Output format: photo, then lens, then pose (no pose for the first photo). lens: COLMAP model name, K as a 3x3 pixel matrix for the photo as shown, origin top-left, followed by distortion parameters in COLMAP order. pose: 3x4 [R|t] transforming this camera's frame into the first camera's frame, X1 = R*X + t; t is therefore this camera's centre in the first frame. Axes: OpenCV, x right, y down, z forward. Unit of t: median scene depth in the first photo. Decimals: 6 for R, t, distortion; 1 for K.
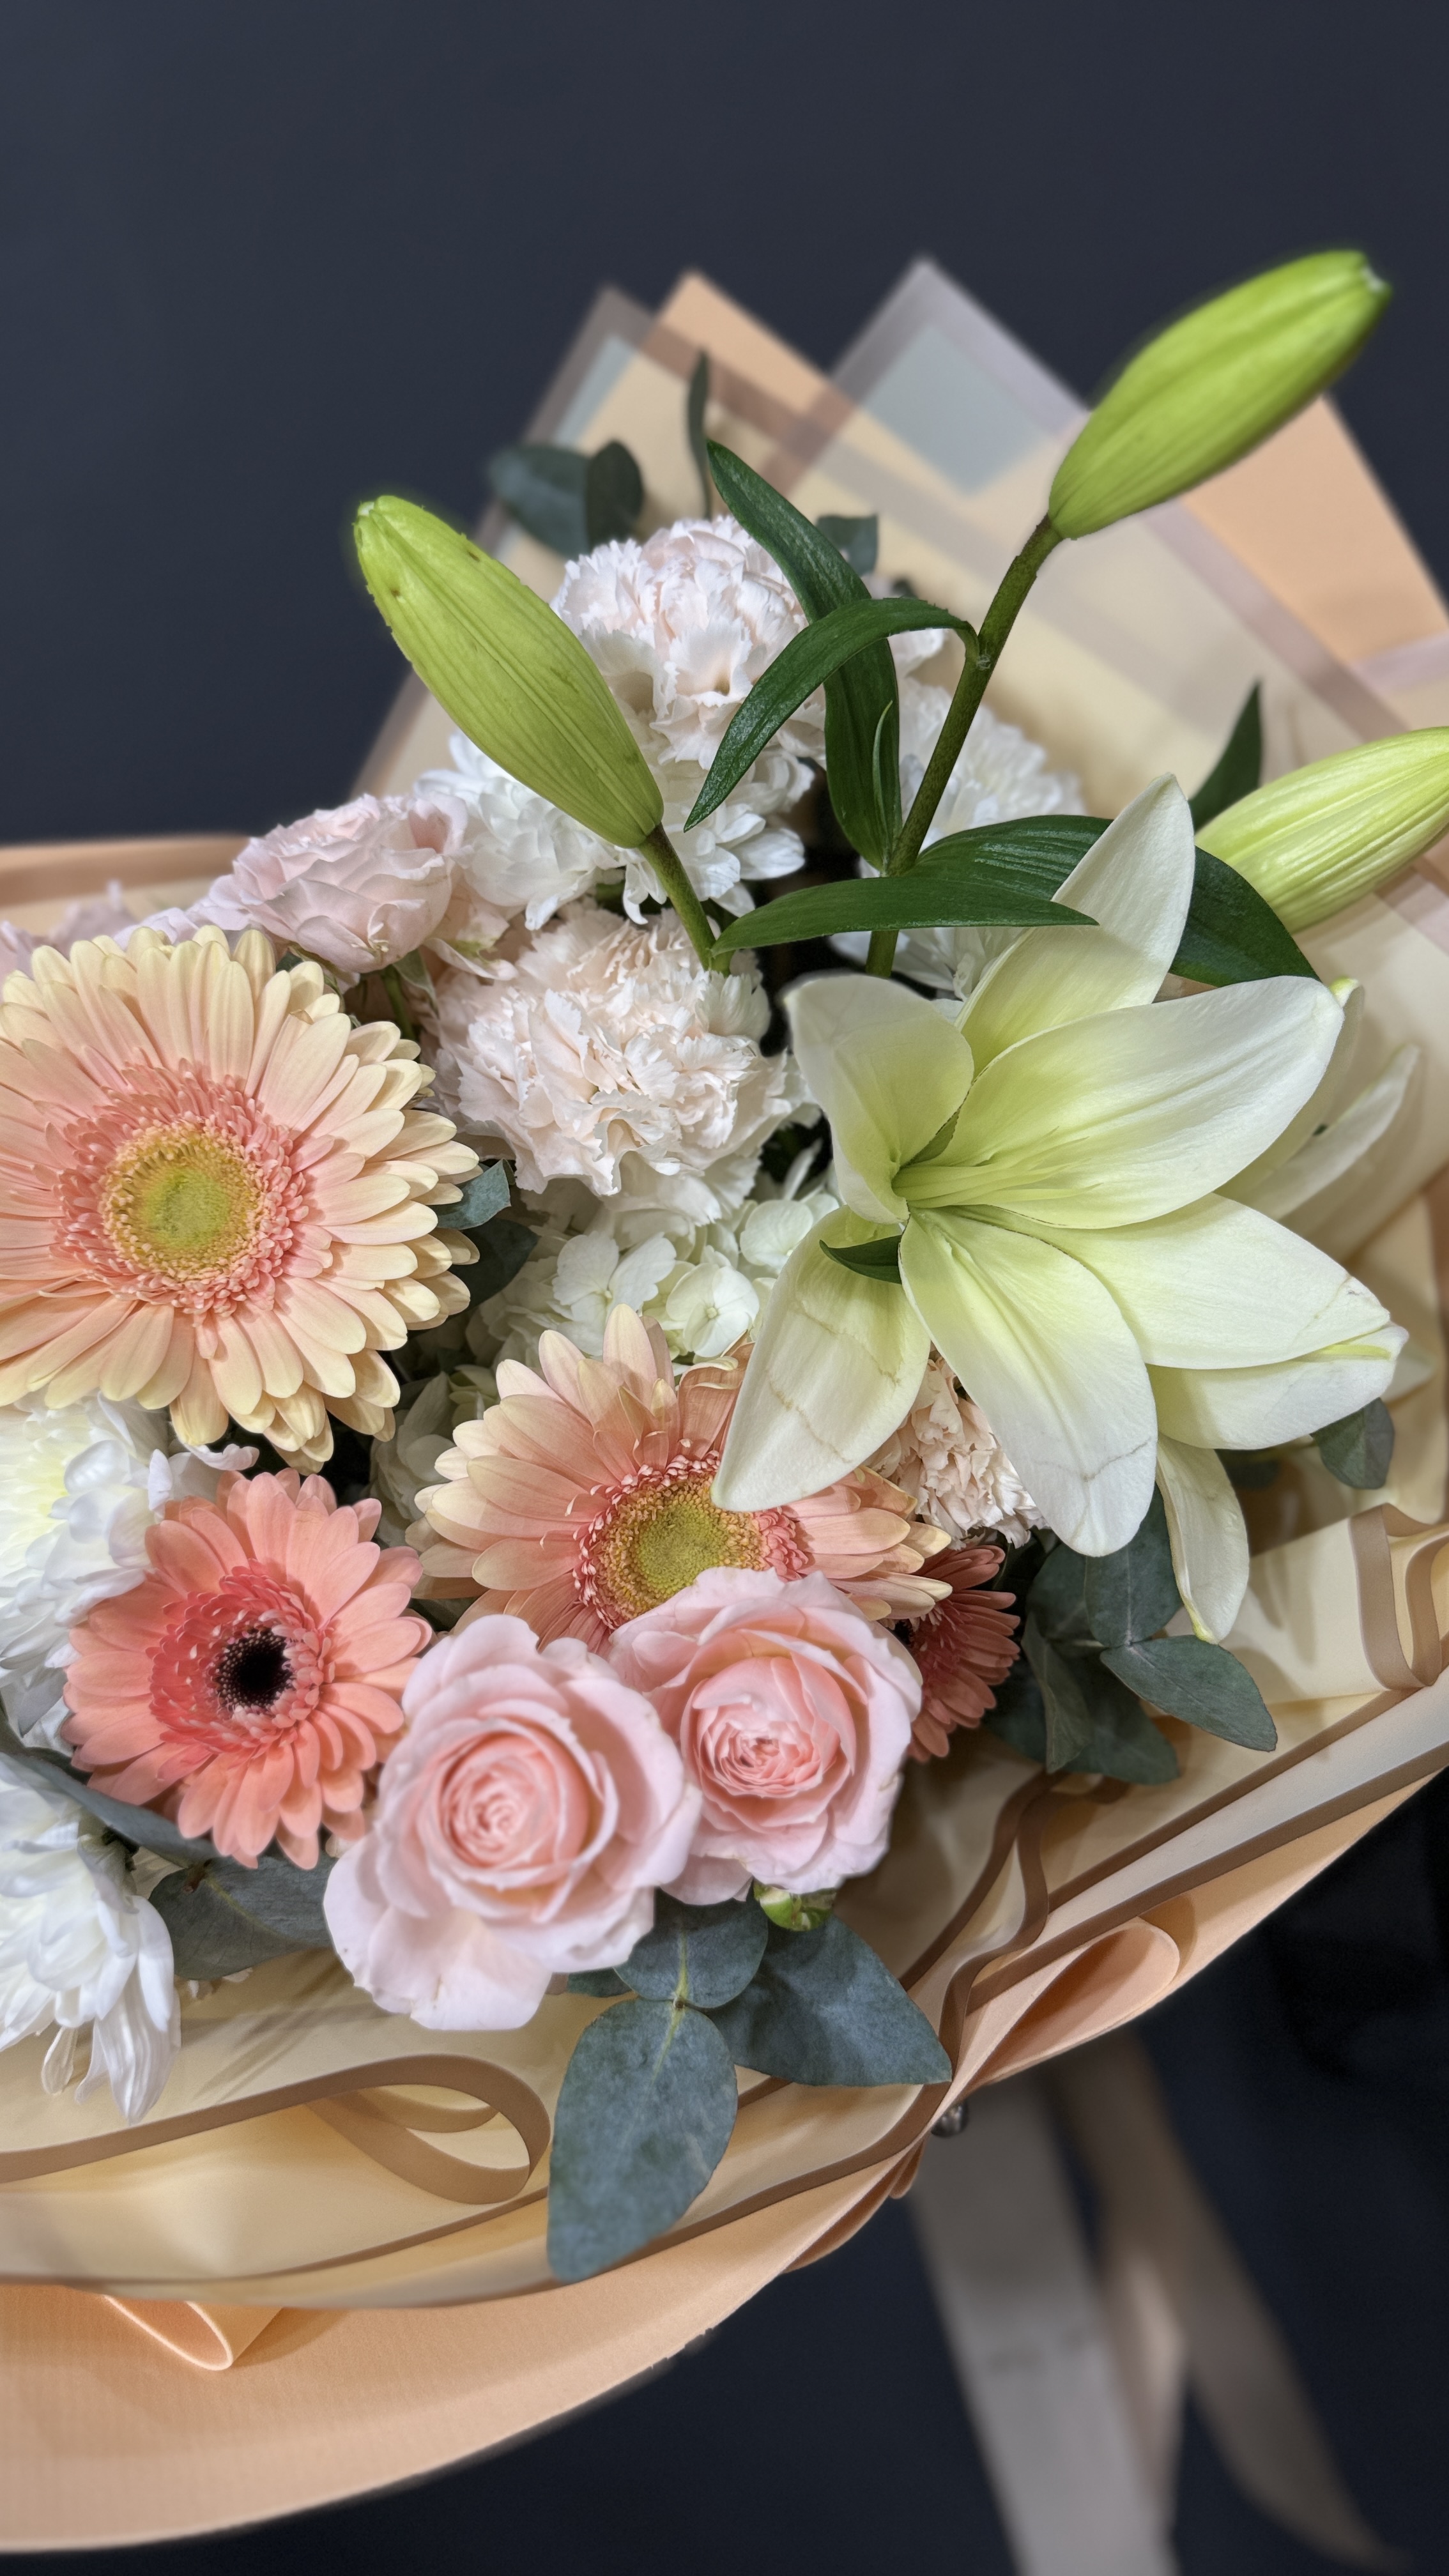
lens RADIAL K [[1838.1, 0, 735.1], [0, 1838.1, 1300.0], [0, 0, 1]] dist [0.202306, -0.406857]
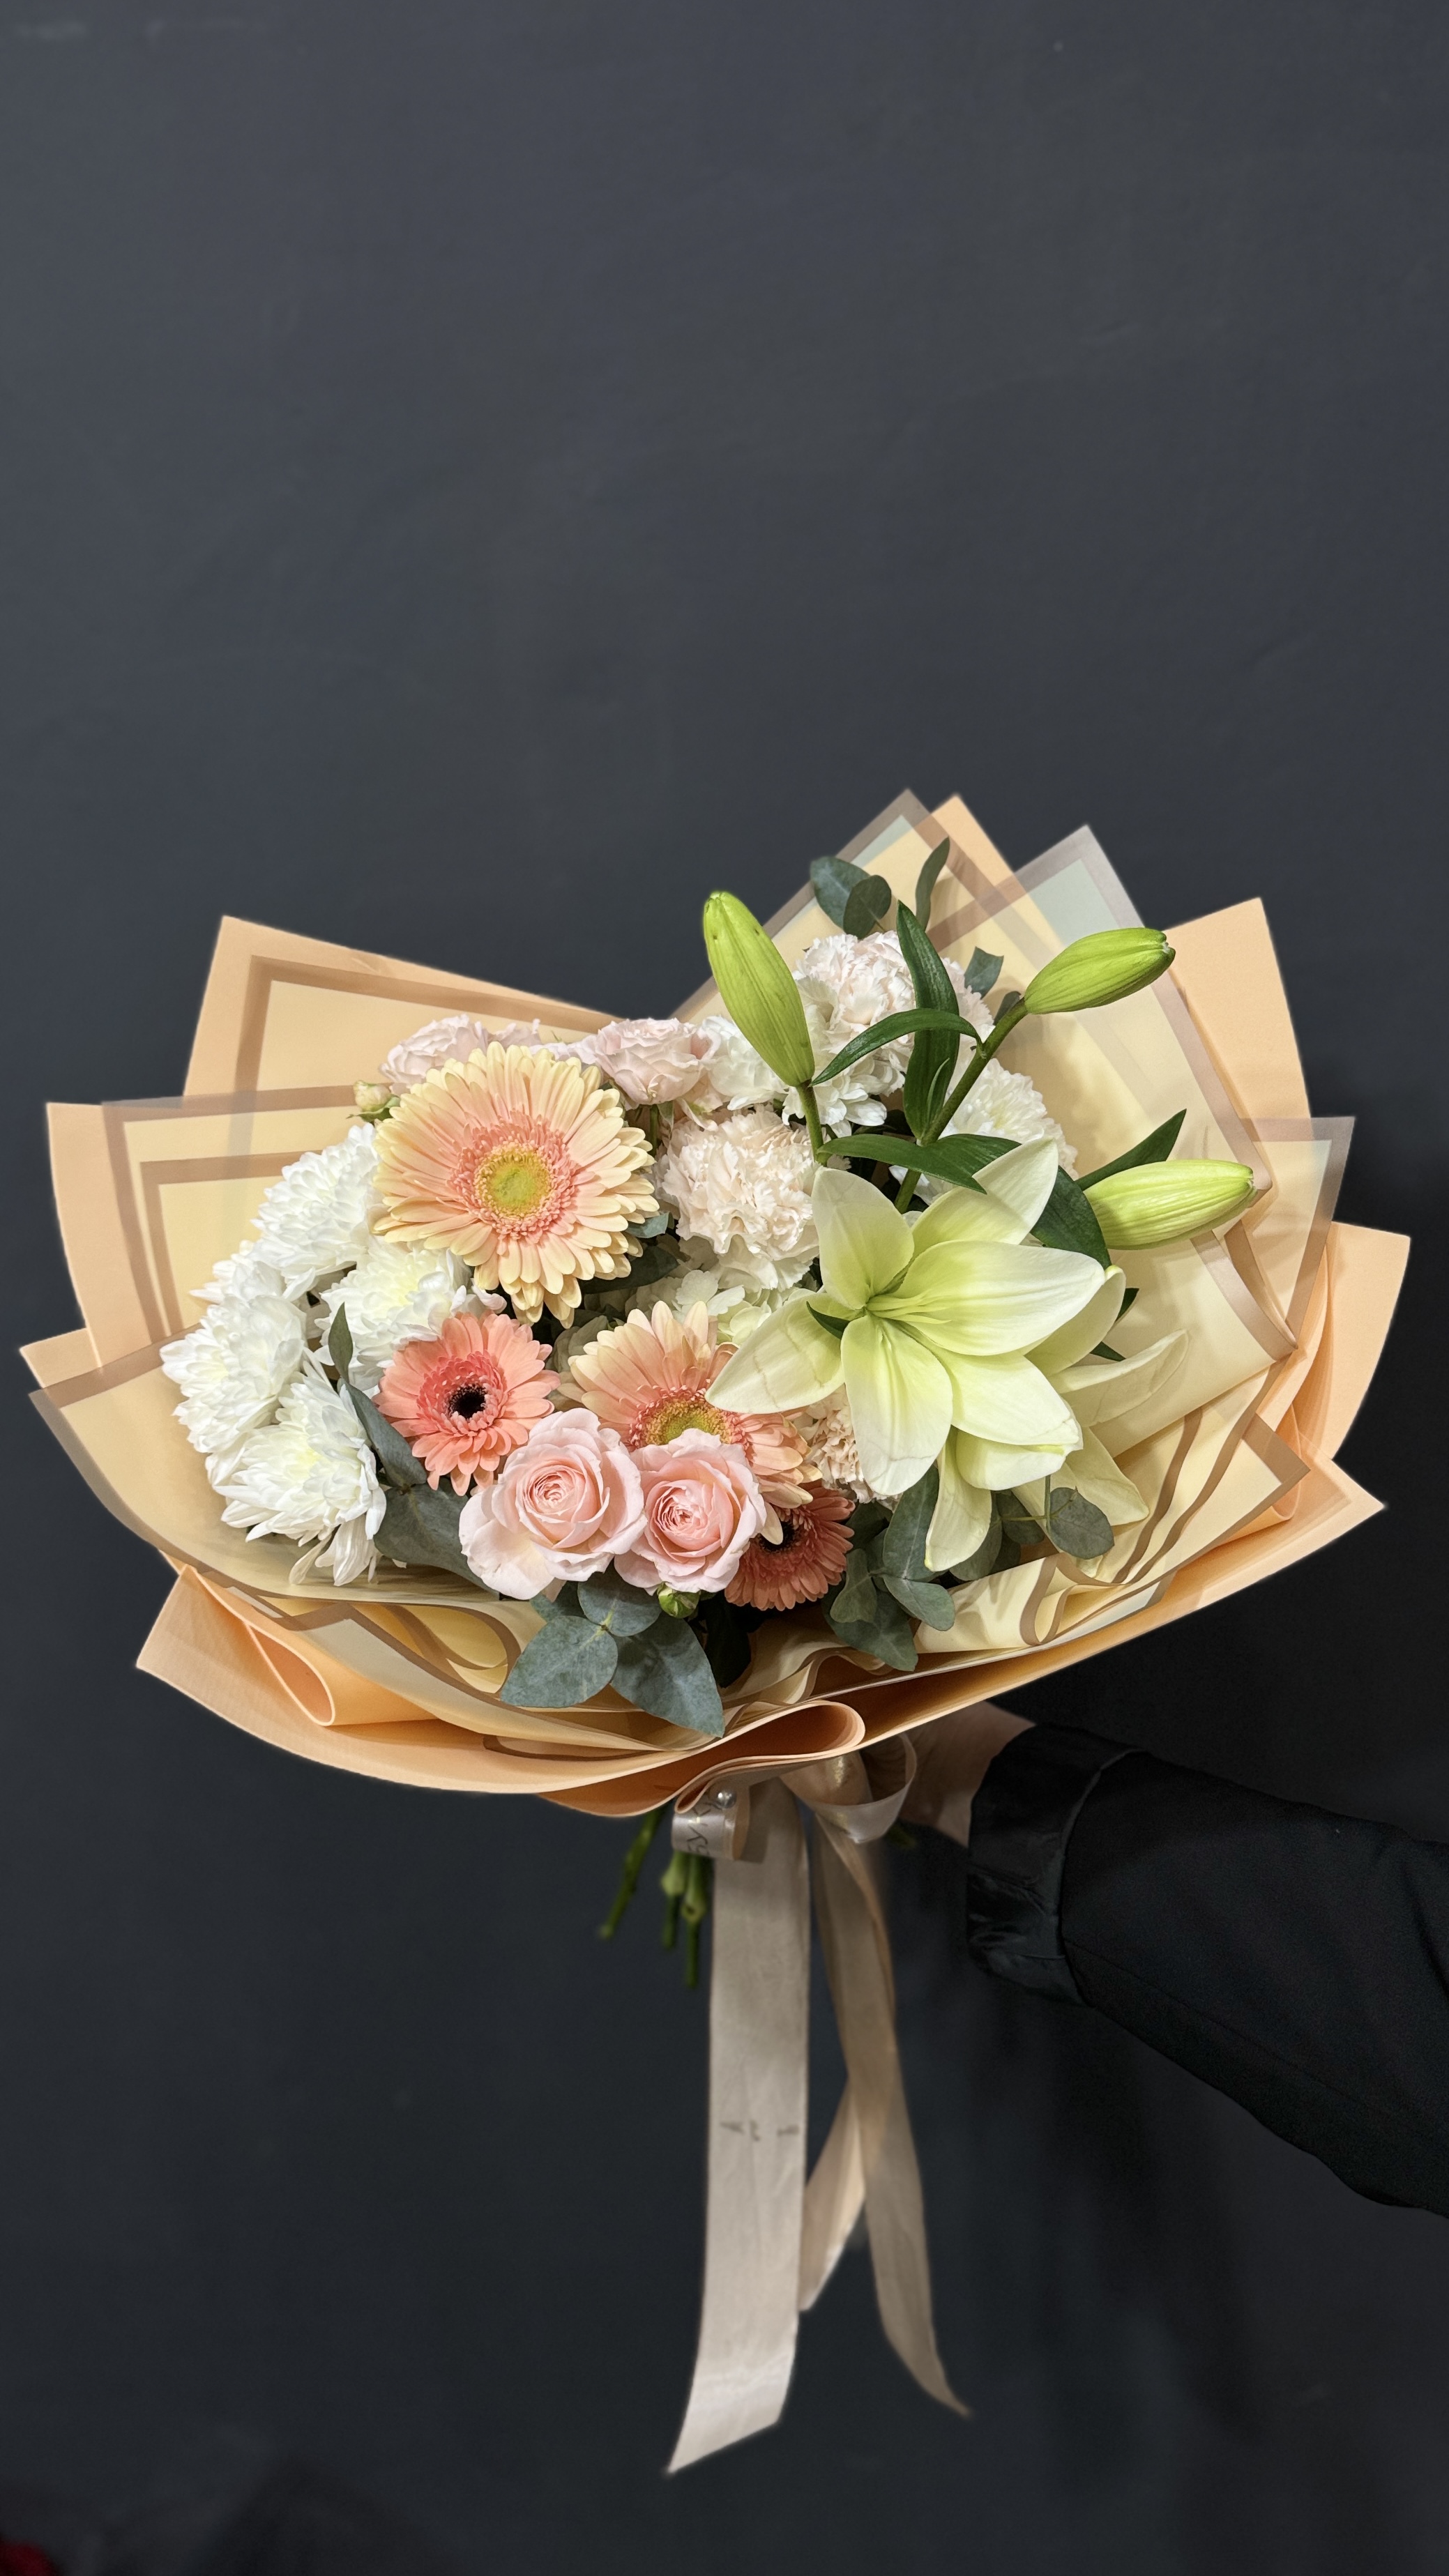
lens RADIAL K [[1759.8, 0, 730.0], [0, 1759.8, 1291.5], [0, 0, 1]] dist [0.290515, 0.000124]
pose [[0.933838, 0.326749, -0.145539, 0.230502], [-0.341306, 0.935710, -0.089203, 0.146546], [0.107036, 0.132974, 0.985323, -0.816232]]
